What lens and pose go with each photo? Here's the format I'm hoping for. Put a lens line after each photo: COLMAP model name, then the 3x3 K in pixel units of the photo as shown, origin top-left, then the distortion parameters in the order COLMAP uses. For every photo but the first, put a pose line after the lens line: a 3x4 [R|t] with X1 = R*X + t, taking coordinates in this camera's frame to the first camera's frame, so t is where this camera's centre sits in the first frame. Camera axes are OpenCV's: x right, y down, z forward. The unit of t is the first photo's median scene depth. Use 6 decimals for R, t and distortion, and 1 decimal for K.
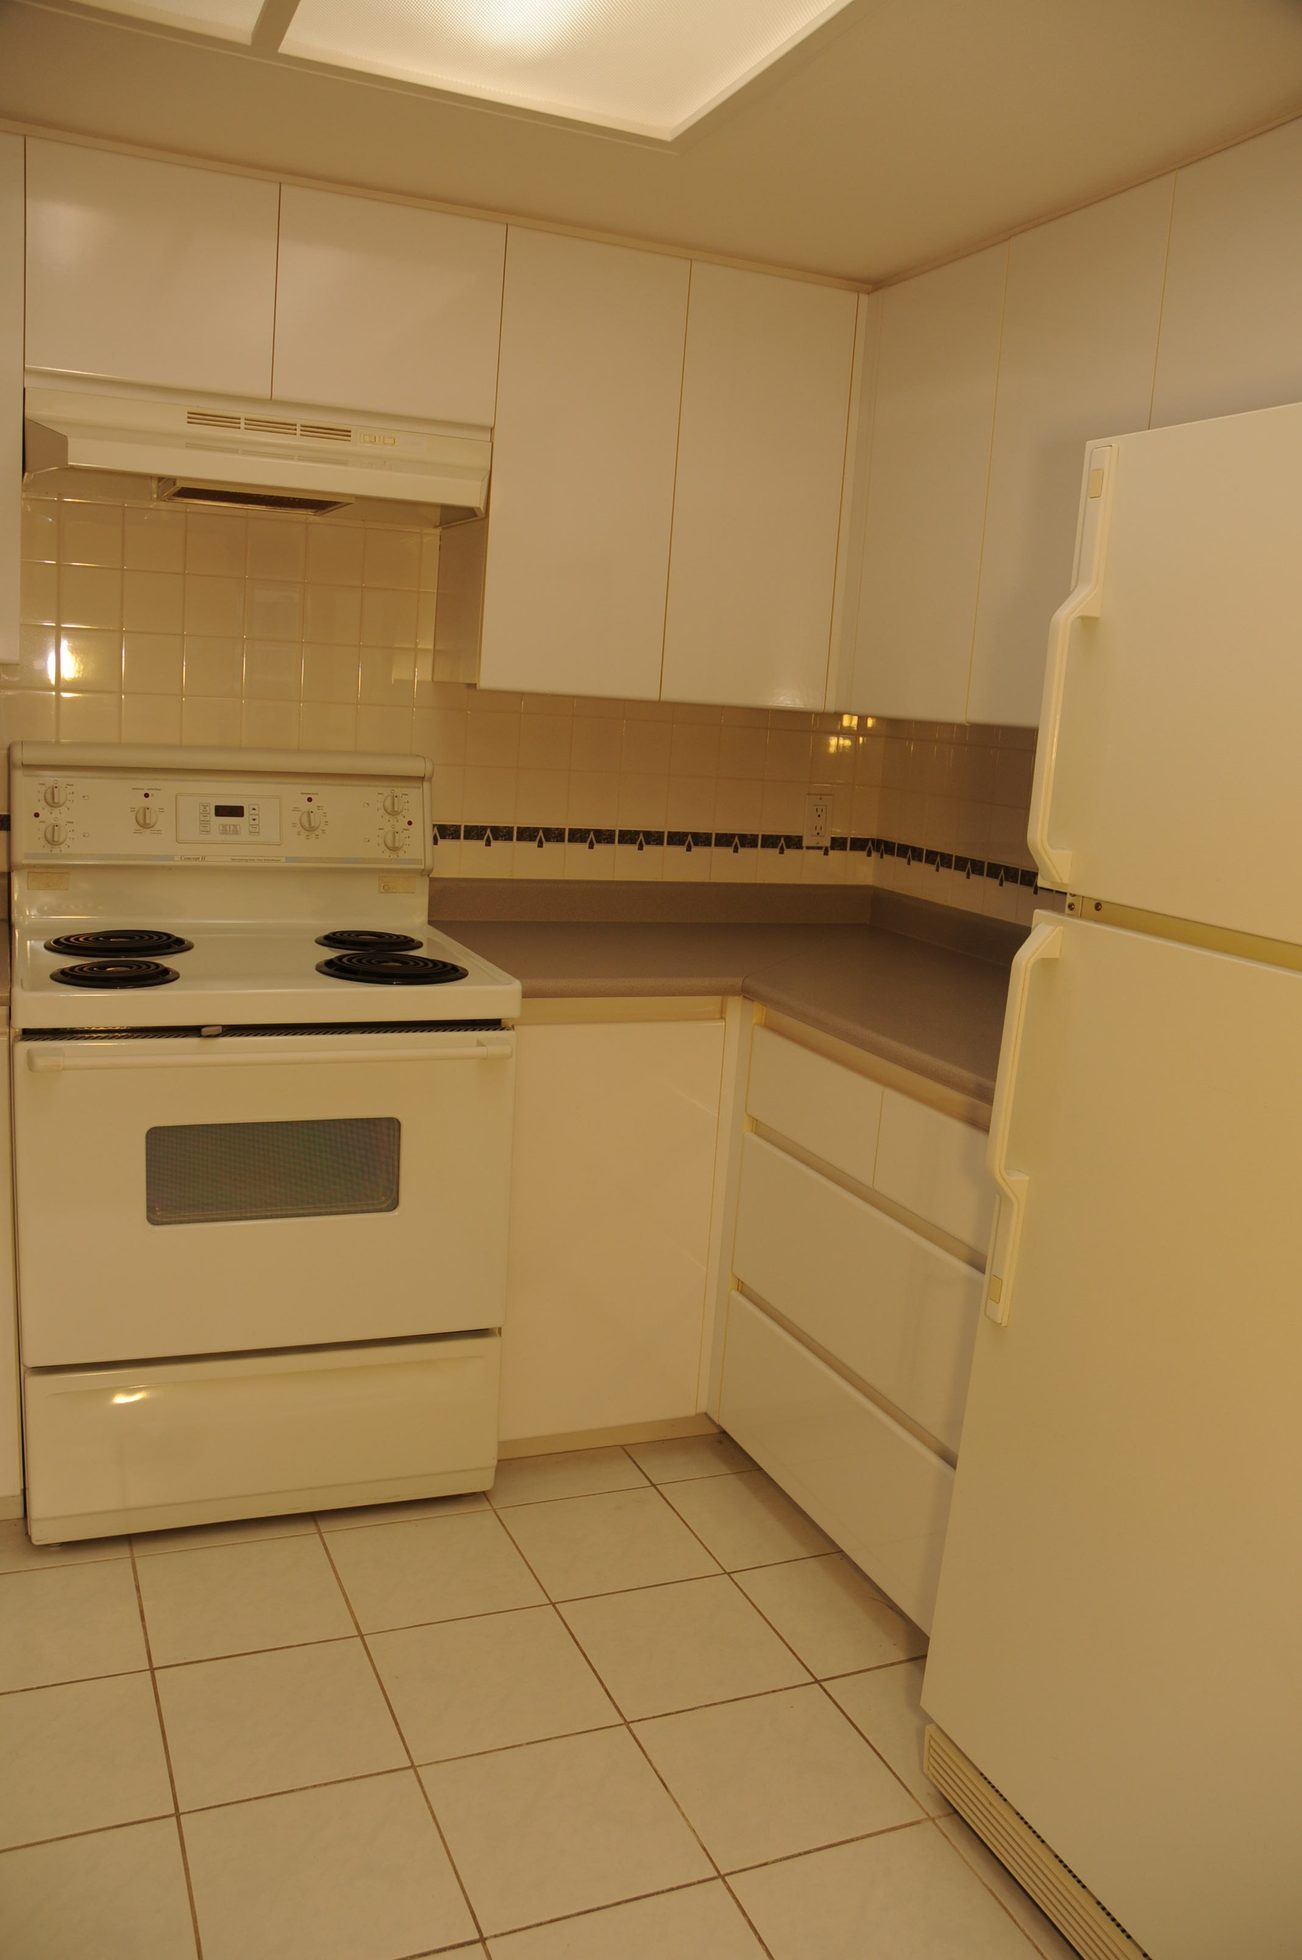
lens RADIAL K [[1554.4, 0, 651.8], [0, 1554.4, 988.7], [0, 0, 1]] dist [-0.099356, 0.044667]
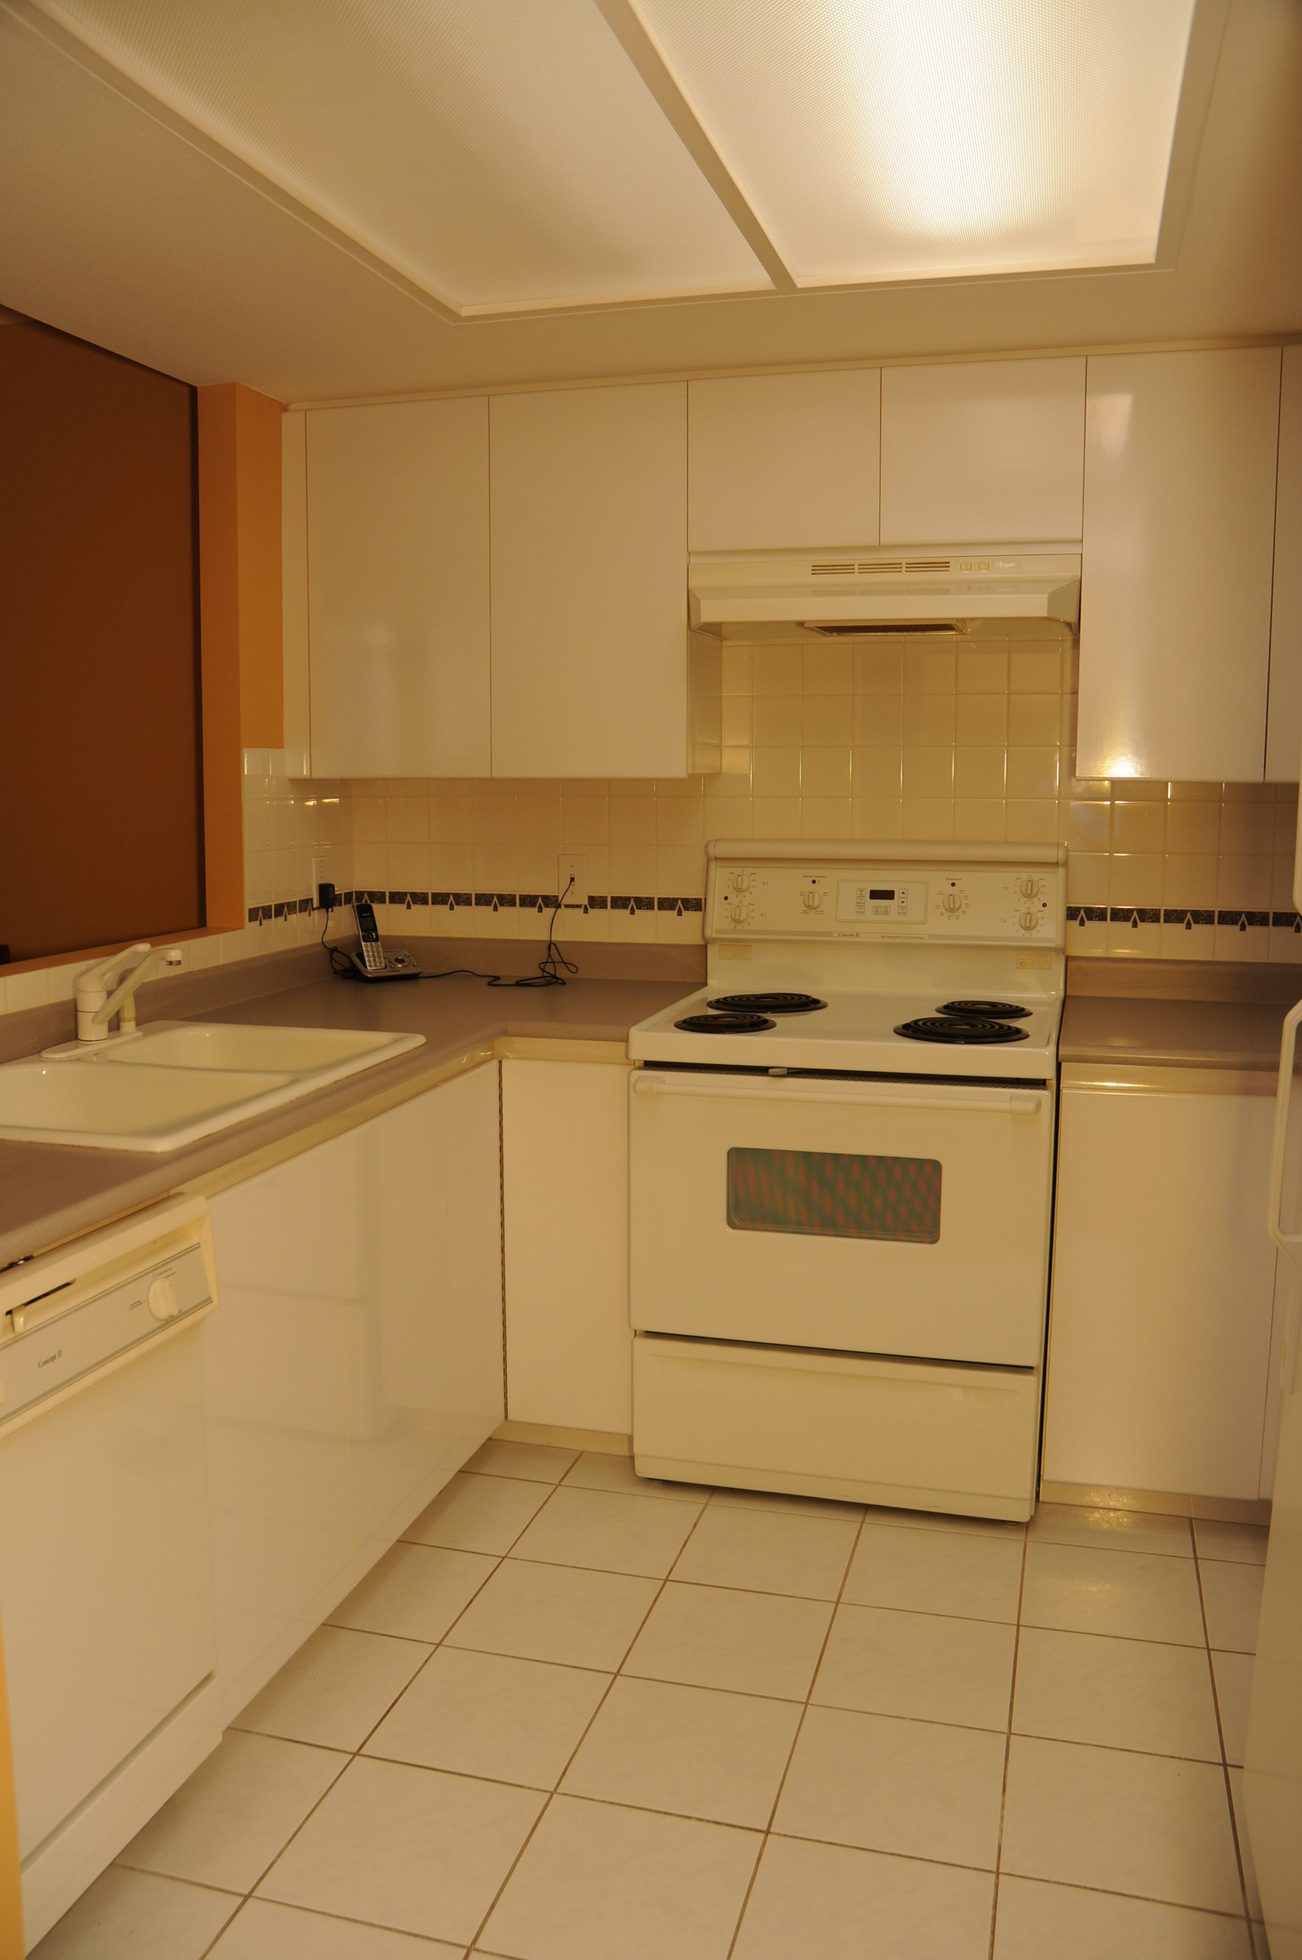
lens RADIAL K [[1554.4, 0, 651.0], [0, 1554.4, 980.2], [0, 0, 1]] dist [-0.099356, 0.044667]
pose [[0.788170, 0.019141, -0.615159, 0.321181], [-0.061965, 0.996905, -0.048374, 0.016933], [0.612330, 0.076245, 0.786917, -0.021547]]
